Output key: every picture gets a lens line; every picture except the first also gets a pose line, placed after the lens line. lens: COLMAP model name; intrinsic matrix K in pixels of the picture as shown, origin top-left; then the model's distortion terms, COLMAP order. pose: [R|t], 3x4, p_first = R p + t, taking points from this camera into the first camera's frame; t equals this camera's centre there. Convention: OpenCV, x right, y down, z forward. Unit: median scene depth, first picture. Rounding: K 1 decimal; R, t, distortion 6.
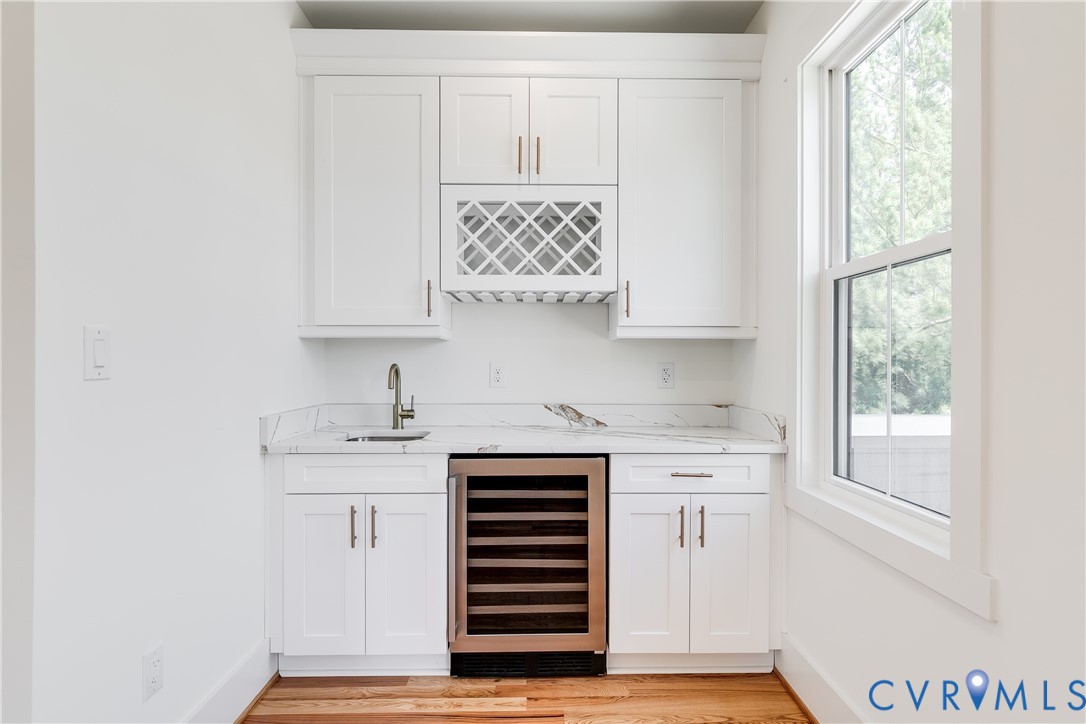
lens RADIAL K [[612.5, 0, 543.0], [0, 612.5, 362.0], [0, 0, 1]] dist [0.001090, 0.000126]
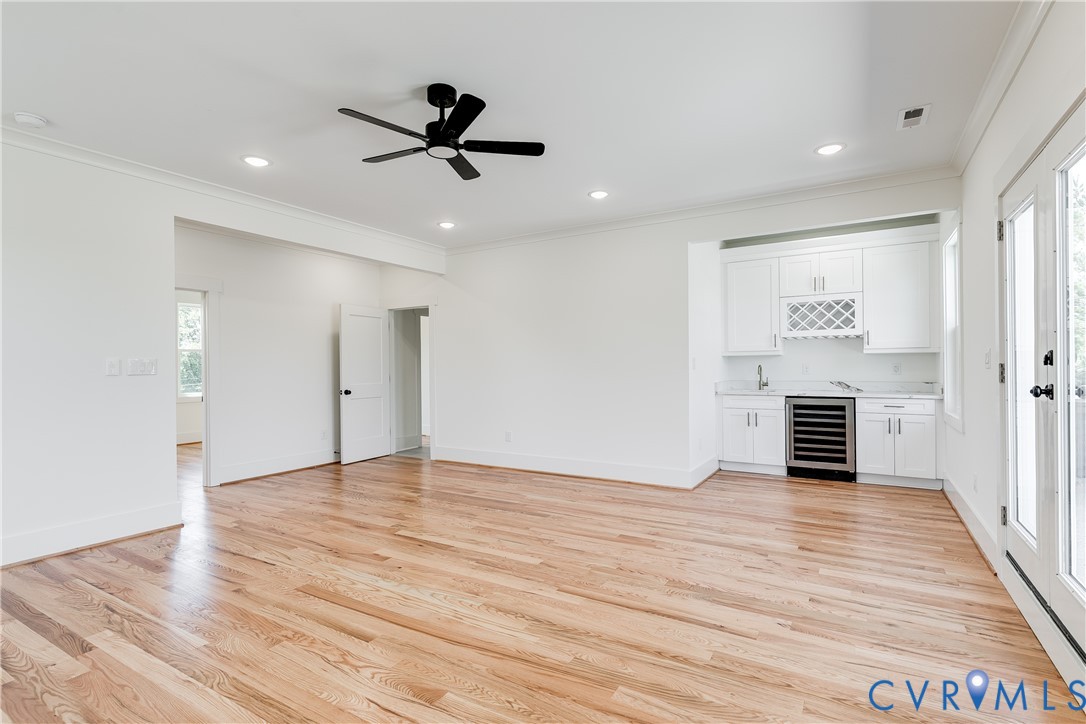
lens RADIAL K [[410.1, 0, 543.0], [0, 410.1, 362.0], [0, 0, 1]] dist [0.012006, 0.000041]
pose [[0.786953, -0.013186, -0.616872, 0.131940], [0.007754, 0.999904, -0.011481, 0.003483], [0.616965, 0.004252, 0.786979, -1.107871]]
